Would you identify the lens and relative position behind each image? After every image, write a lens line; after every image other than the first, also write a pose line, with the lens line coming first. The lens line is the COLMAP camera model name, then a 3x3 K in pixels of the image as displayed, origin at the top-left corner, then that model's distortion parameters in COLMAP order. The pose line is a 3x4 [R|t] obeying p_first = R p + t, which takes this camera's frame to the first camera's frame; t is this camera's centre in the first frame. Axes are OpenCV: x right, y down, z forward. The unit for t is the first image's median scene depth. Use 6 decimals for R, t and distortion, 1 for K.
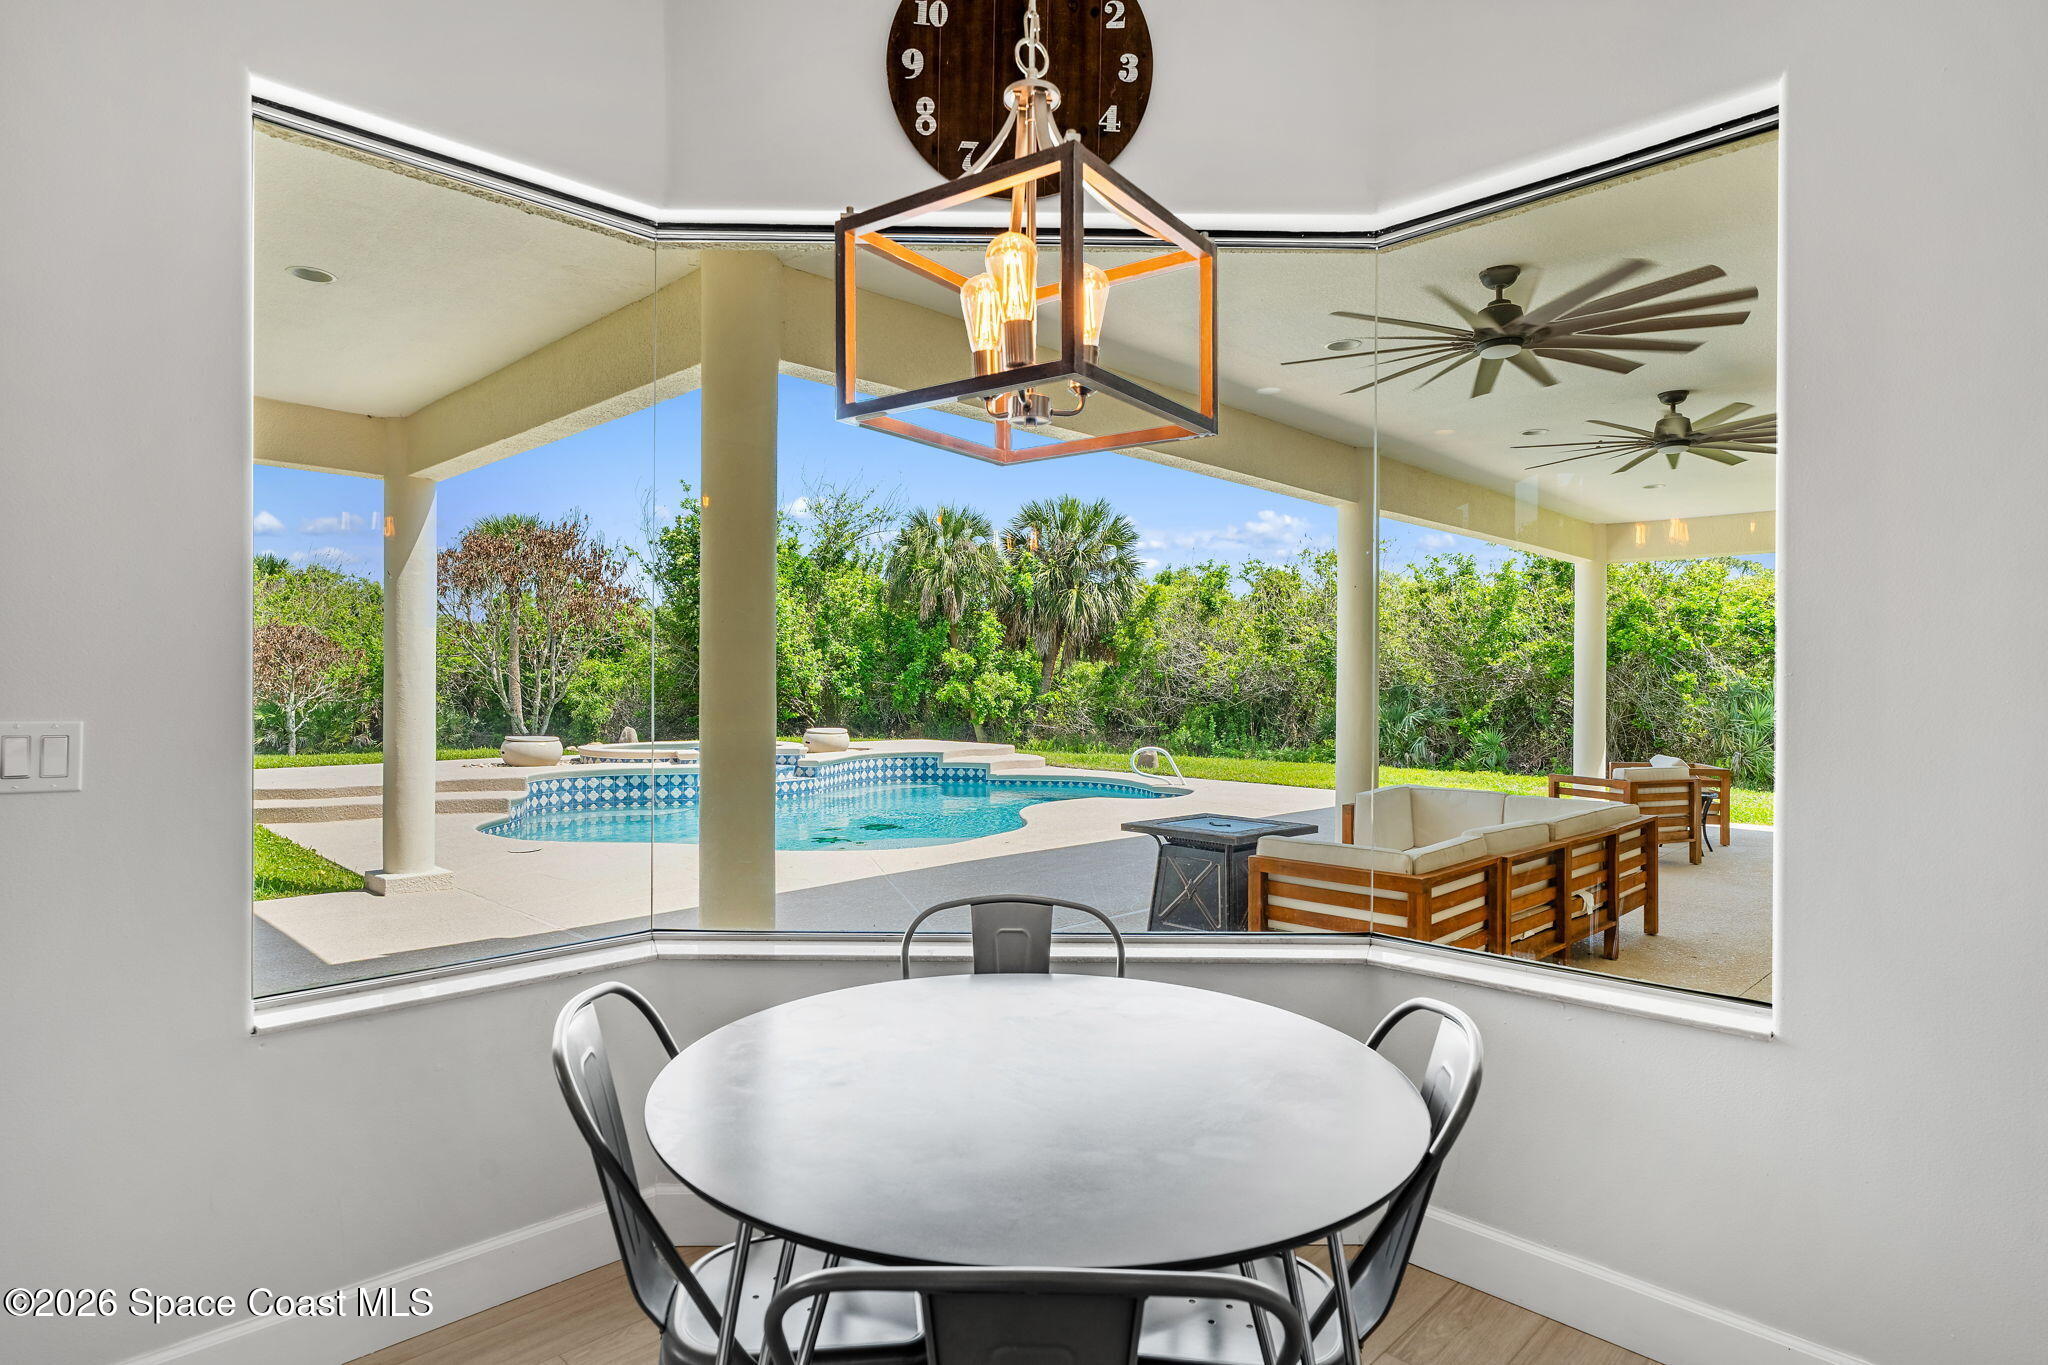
lens RADIAL K [[1113.9, 0, 1017.8], [0, 1113.9, 682.7], [0, 0, 1]] dist [-0.006834, -0.001039]
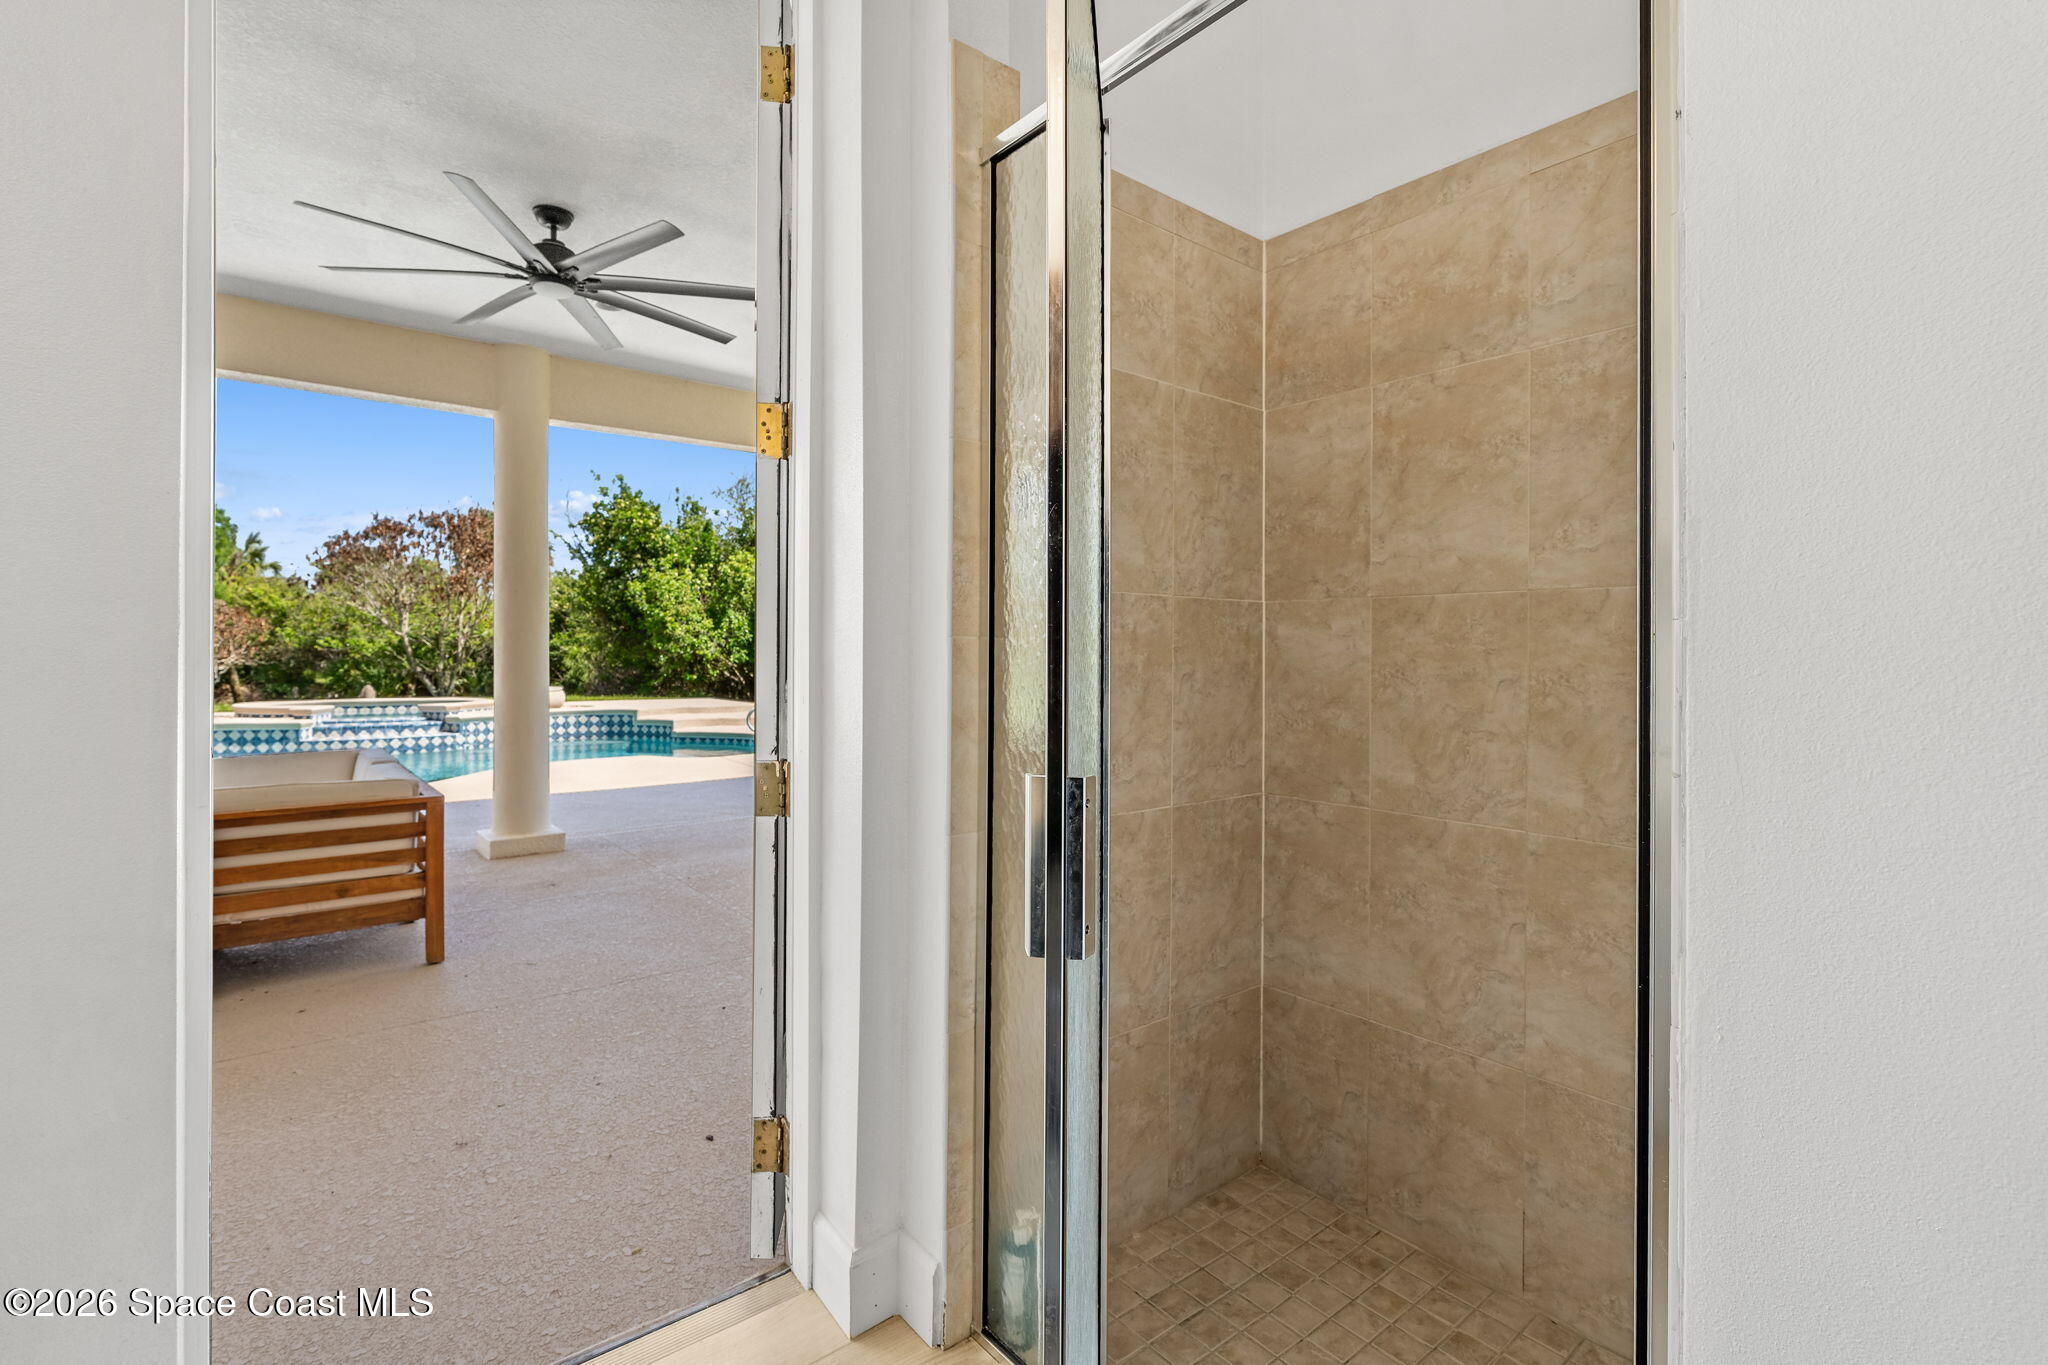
lens RADIAL K [[922.0, 0, 1024.6], [0, 922.0, 652.6], [0, 0, 1]] dist [-0.004915, 0.001027]
pose [[0.993349, 0.000385, -0.115140, 0.407483], [-0.000245, 0.999999, 0.001235, 0.006593], [0.115141, -0.001199, 0.993348, 0.176344]]
